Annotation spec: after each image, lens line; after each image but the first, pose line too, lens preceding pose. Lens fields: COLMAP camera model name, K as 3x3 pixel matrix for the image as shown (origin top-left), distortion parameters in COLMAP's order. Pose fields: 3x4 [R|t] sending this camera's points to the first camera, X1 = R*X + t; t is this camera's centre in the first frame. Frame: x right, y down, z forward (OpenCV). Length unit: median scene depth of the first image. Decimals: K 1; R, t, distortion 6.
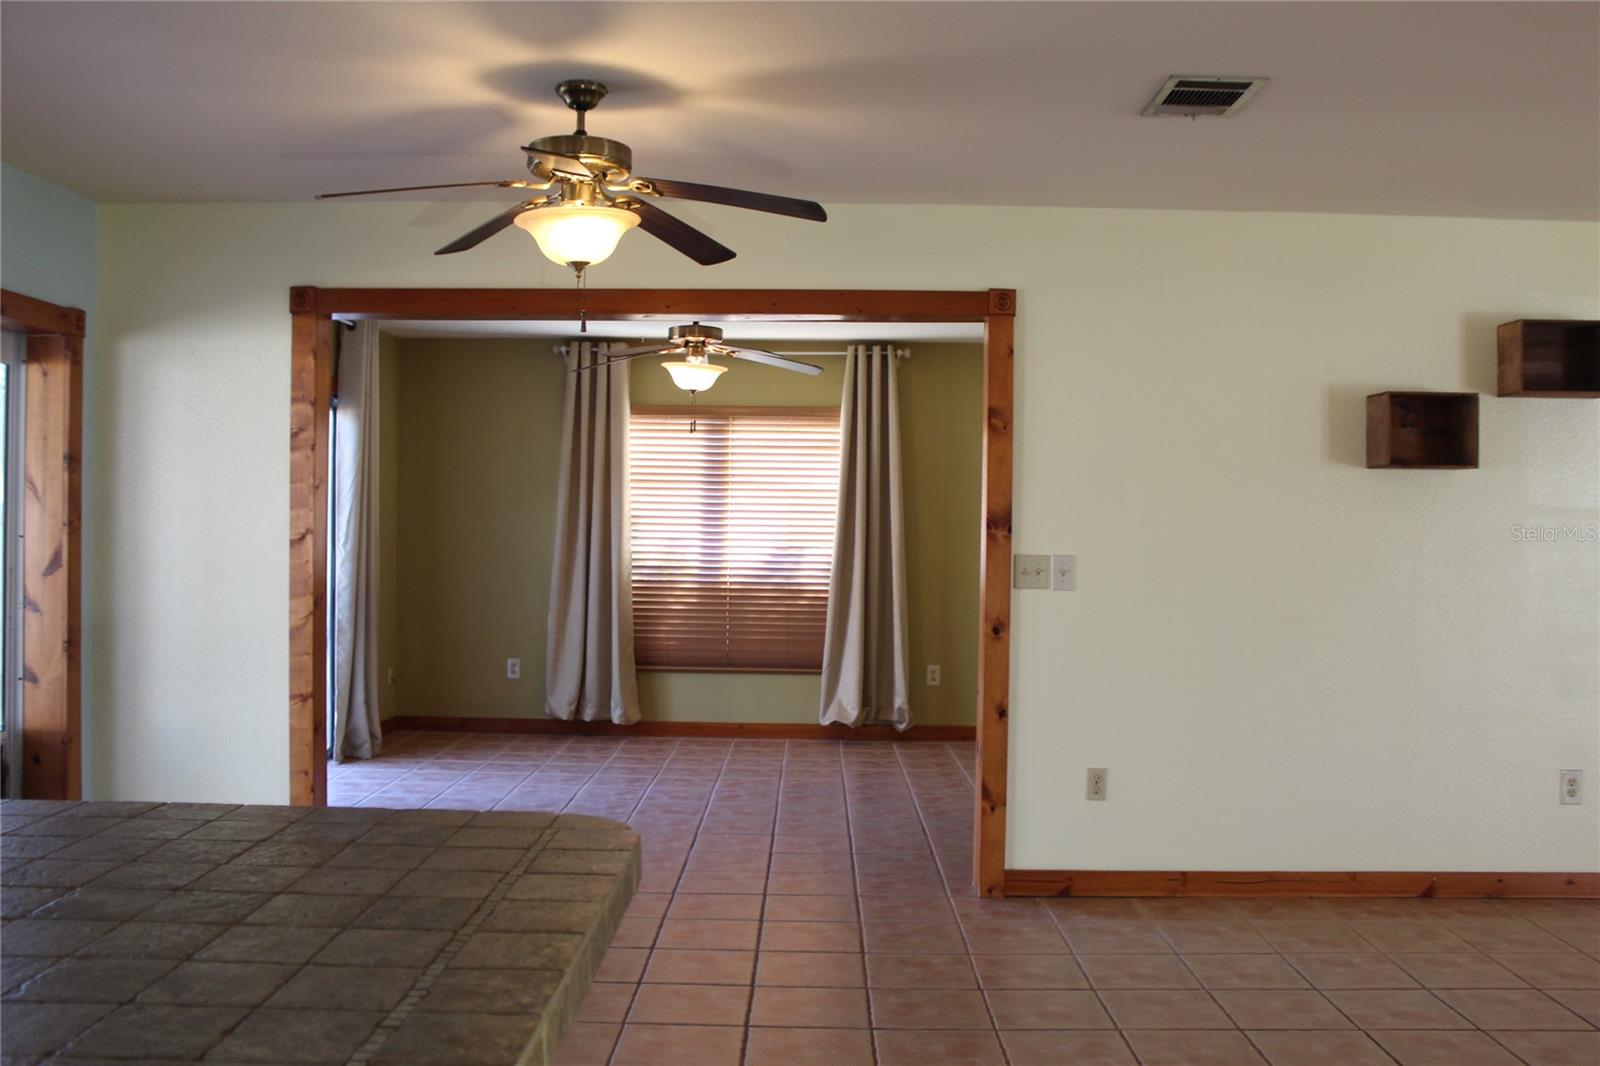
lens RADIAL K [[1400.5, 0, 823.3], [0, 1400.5, 540.9], [0, 0, 1]] dist [-0.163354, 0.193267]
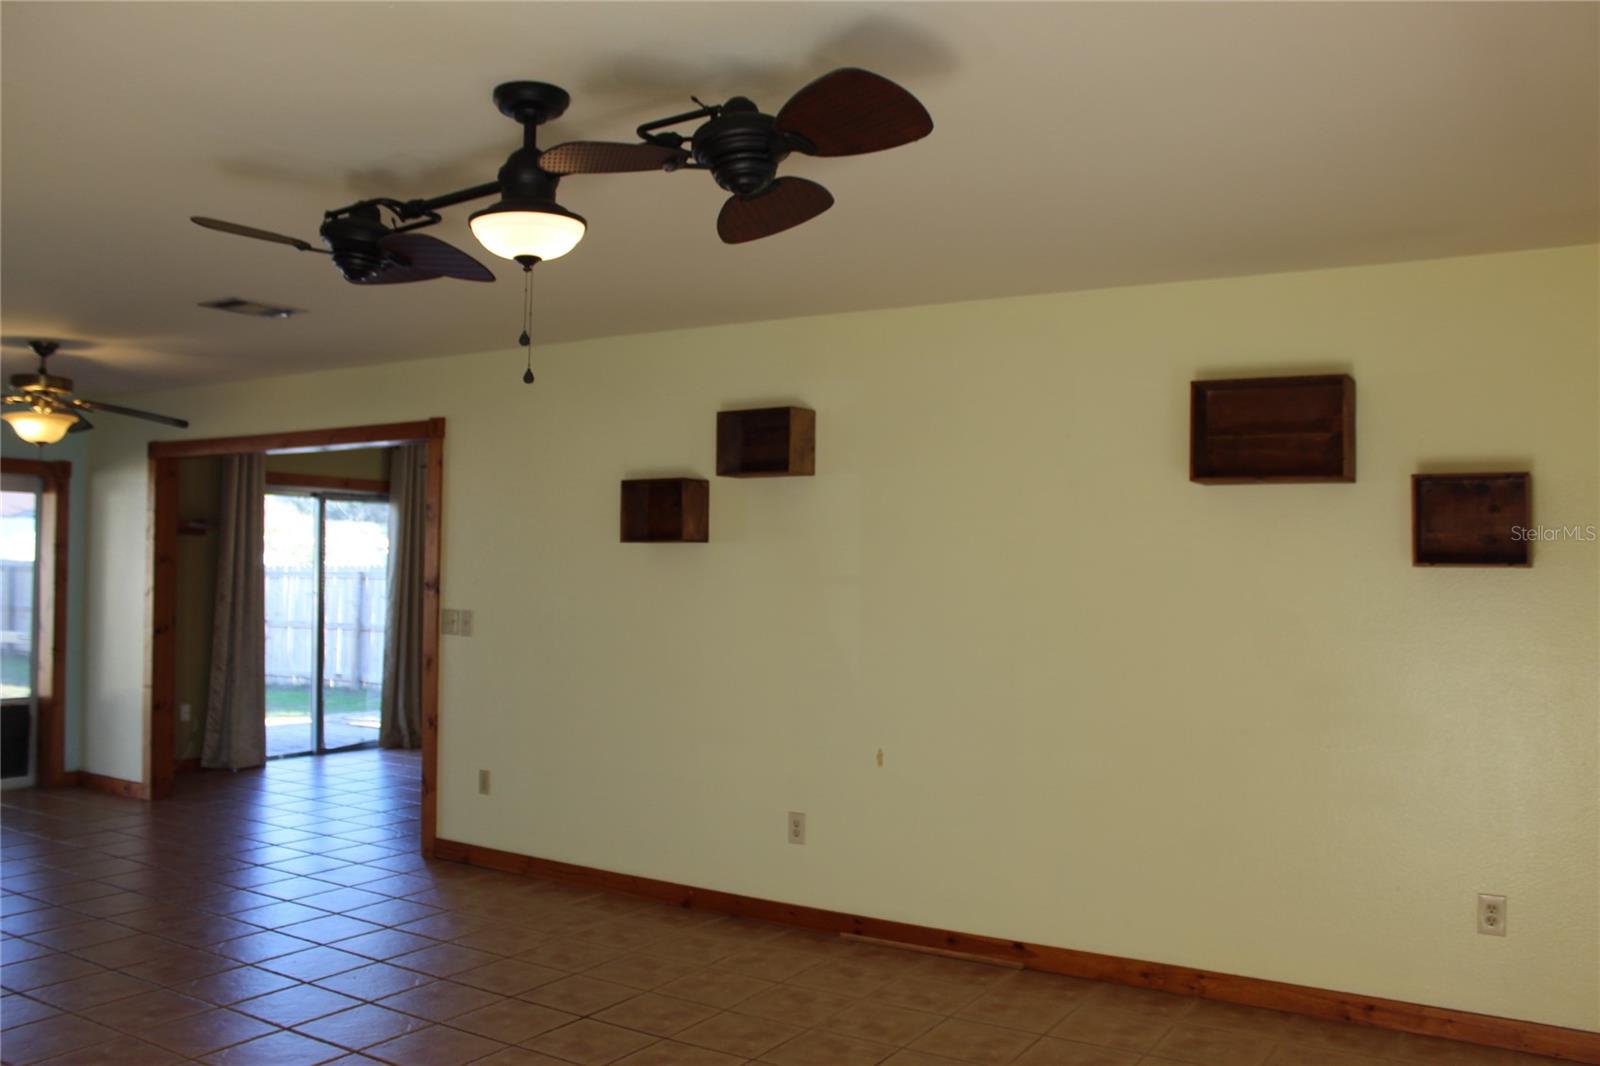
lens RADIAL K [[1348.4, 0, 790.0], [0, 1348.4, 534.7], [0, 0, 1]] dist [-0.158981, 0.149995]
pose [[0.842643, -0.015307, -0.538255, 0.668695], [-0.009892, 0.998987, -0.043896, -0.005403], [0.538382, 0.042313, 0.841638, 0.040029]]
